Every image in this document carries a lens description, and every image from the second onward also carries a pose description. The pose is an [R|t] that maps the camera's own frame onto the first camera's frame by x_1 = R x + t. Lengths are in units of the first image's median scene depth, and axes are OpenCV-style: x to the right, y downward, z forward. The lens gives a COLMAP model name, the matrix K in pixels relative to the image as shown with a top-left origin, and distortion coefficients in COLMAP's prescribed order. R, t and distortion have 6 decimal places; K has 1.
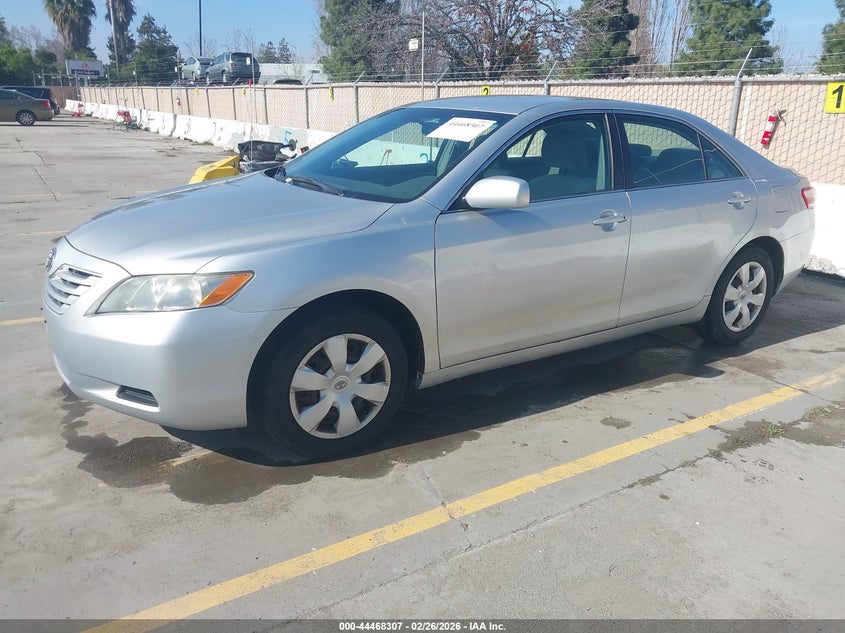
lens RADIAL K [[694.4, 0, 422.5], [0, 694.4, 316.5], [0, 0, 1]] dist [-0.054116, -0.000530]
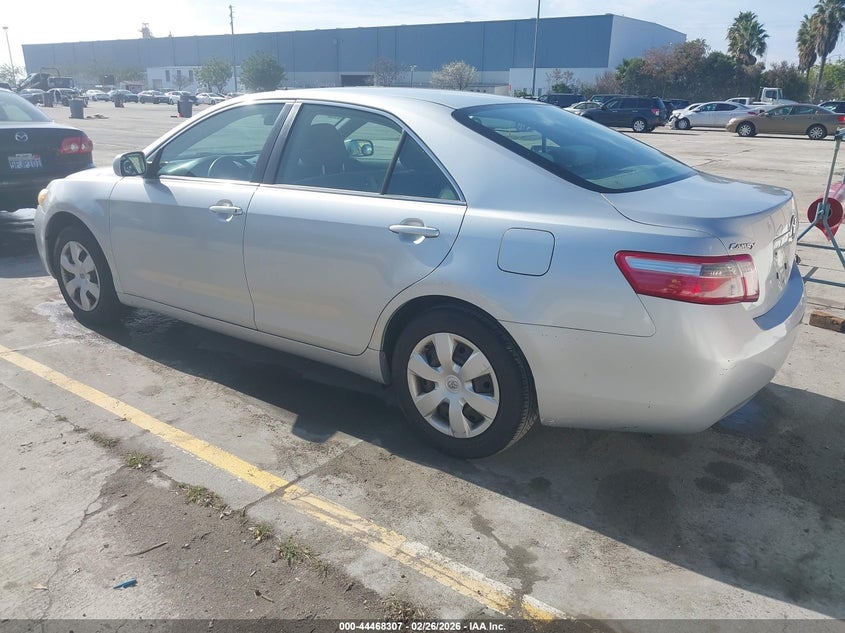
lens RADIAL K [[724.0, 0, 422.5], [0, 724.0, 316.5], [0, 0, 1]] dist [0.011095, 0.002498]
pose [[0.335086, 0.250120, -0.908382, 1.252143], [-0.290195, 0.944648, 0.153058, -0.218632], [0.896384, 0.212320, 0.389122, 0.822121]]
